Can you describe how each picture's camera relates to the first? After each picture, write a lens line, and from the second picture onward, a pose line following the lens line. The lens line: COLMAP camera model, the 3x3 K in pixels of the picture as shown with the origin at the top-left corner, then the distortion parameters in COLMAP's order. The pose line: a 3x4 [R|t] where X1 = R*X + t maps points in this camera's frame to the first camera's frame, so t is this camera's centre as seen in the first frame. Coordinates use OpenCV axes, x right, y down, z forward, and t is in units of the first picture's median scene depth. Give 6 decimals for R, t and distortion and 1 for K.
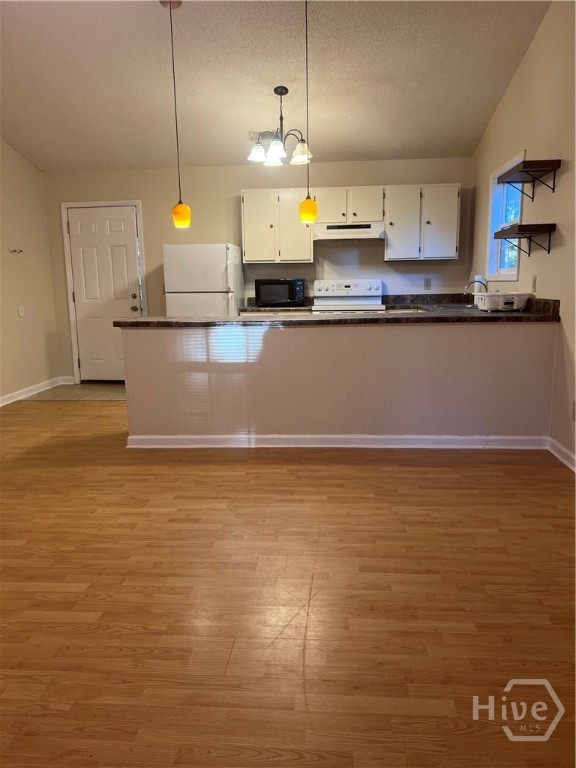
lens RADIAL K [[588.3, 0, 290.3], [0, 588.3, 380.2], [0, 0, 1]] dist [0.071518, -0.007221]
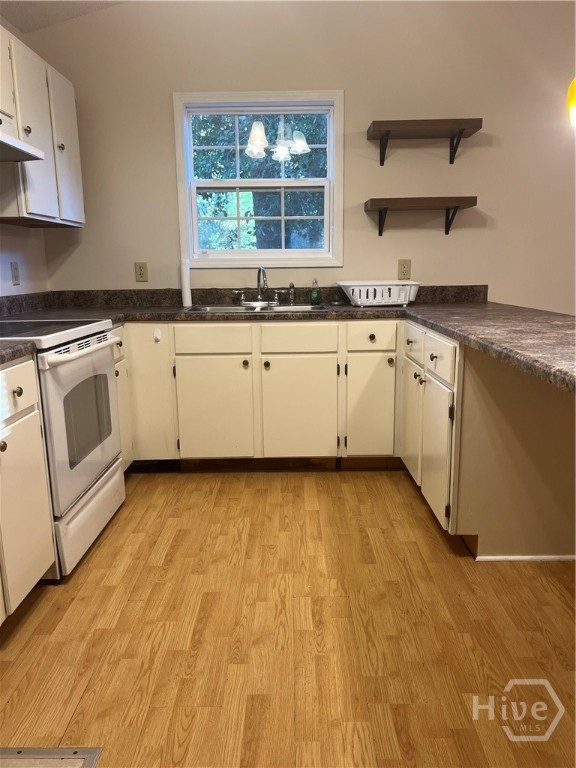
lens RADIAL K [[588.3, 0, 287.9], [0, 588.3, 383.3], [0, 0, 1]] dist [0.071518, -0.007221]
pose [[-0.076285, -0.181215, 0.980480, -0.292716], [0.176543, 0.965354, 0.192155, -0.139784], [-0.981332, 0.187756, -0.041649, 0.871717]]
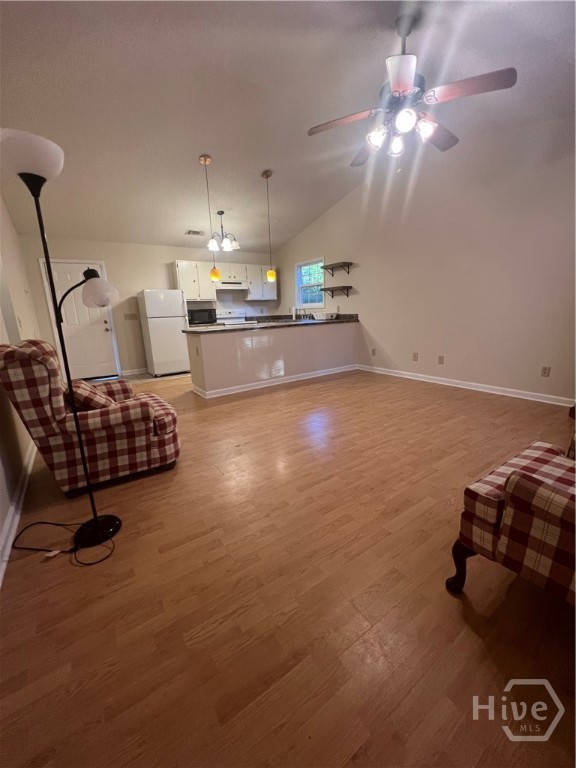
lens RADIAL K [[306.1, 0, 288.8], [0, 306.1, 387.1], [0, 0, 1]] dist [0.001481, -0.000218]
pose [[0.772247, -0.166098, 0.613226, -0.461511], [0.125776, 0.986086, 0.108698, 0.004007], [-0.622748, -0.006812, 0.782393, 0.050274]]
